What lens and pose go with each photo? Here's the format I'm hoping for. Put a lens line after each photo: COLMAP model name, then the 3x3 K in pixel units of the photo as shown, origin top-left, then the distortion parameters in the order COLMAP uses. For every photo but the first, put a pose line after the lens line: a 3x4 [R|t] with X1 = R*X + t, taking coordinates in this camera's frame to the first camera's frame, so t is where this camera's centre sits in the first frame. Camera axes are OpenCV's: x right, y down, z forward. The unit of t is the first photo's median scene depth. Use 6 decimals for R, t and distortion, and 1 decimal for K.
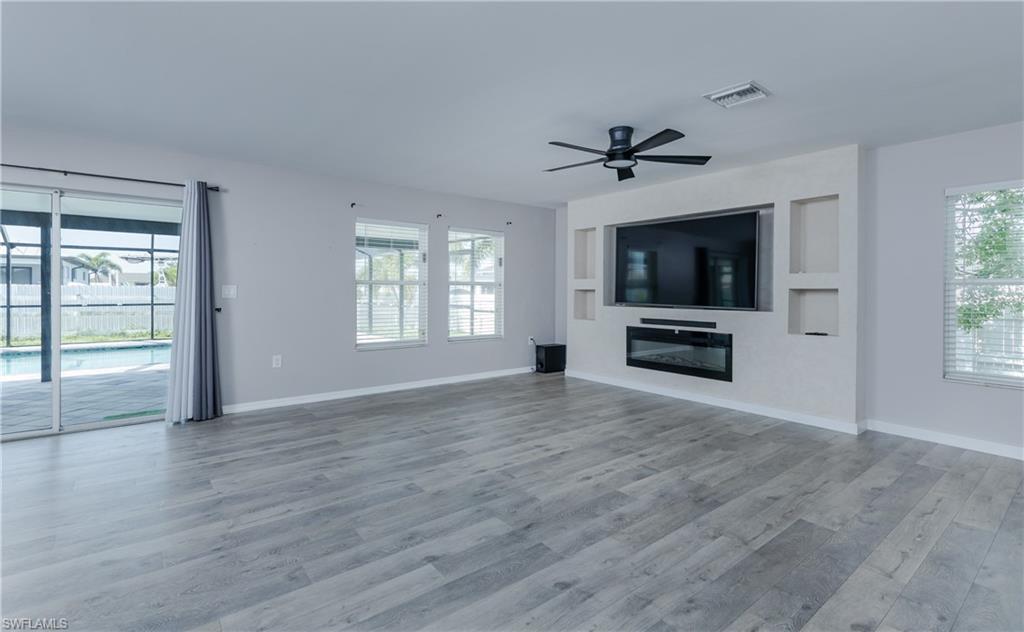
lens RADIAL K [[466.2, 0, 497.6], [0, 466.2, 287.9], [0, 0, 1]] dist [0.001304, -0.000278]
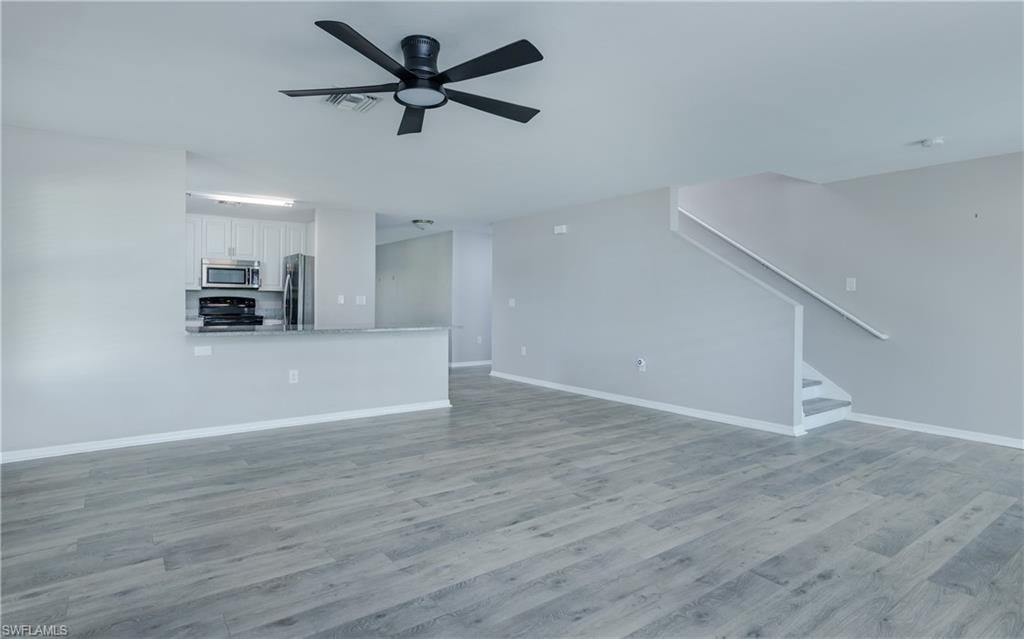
lens RADIAL K [[534.9, 0, 509.7], [0, 534.9, 302.3], [0, 0, 1]] dist [0.000174, -0.000856]
pose [[-0.999904, -0.010643, 0.008826, 0.142153], [-0.010659, 0.999942, -0.001760, 0.011569], [-0.008806, -0.001854, -0.999960, 1.821751]]
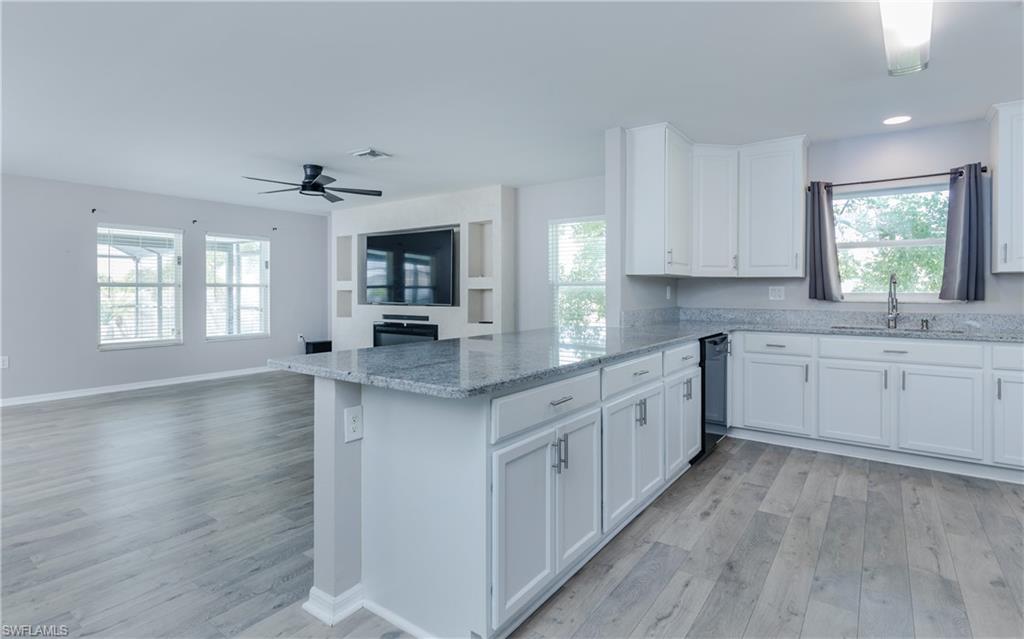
lens RADIAL K [[513.2, 0, 493.4], [0, 513.2, 295.0], [0, 0, 1]] dist [0.004516, -0.000081]
pose [[0.965590, -0.007714, 0.259953, 0.394433], [0.004306, 0.999897, 0.013680, -0.001294], [-0.260032, -0.012090, 0.965524, -0.530917]]
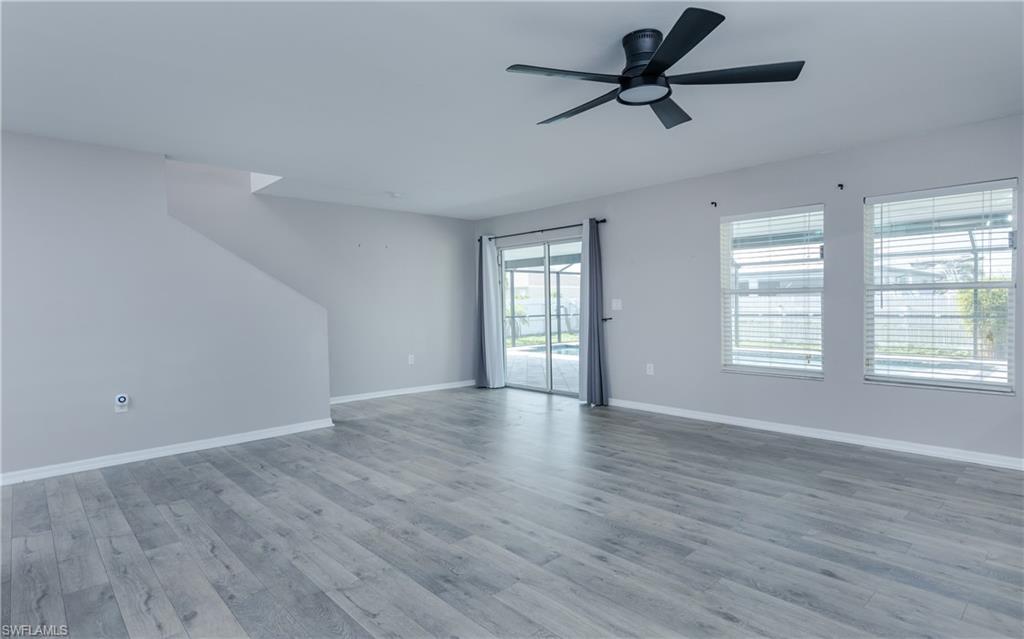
lens RADIAL K [[534.9, 0, 507.2], [0, 534.9, 316.6], [0, 0, 1]] dist [0.000174, -0.000856]
pose [[0.097613, 0.018820, -0.995046, 1.009223], [0.019307, 0.999597, 0.020800, 0.007382], [0.995037, -0.021242, 0.097210, 0.790595]]
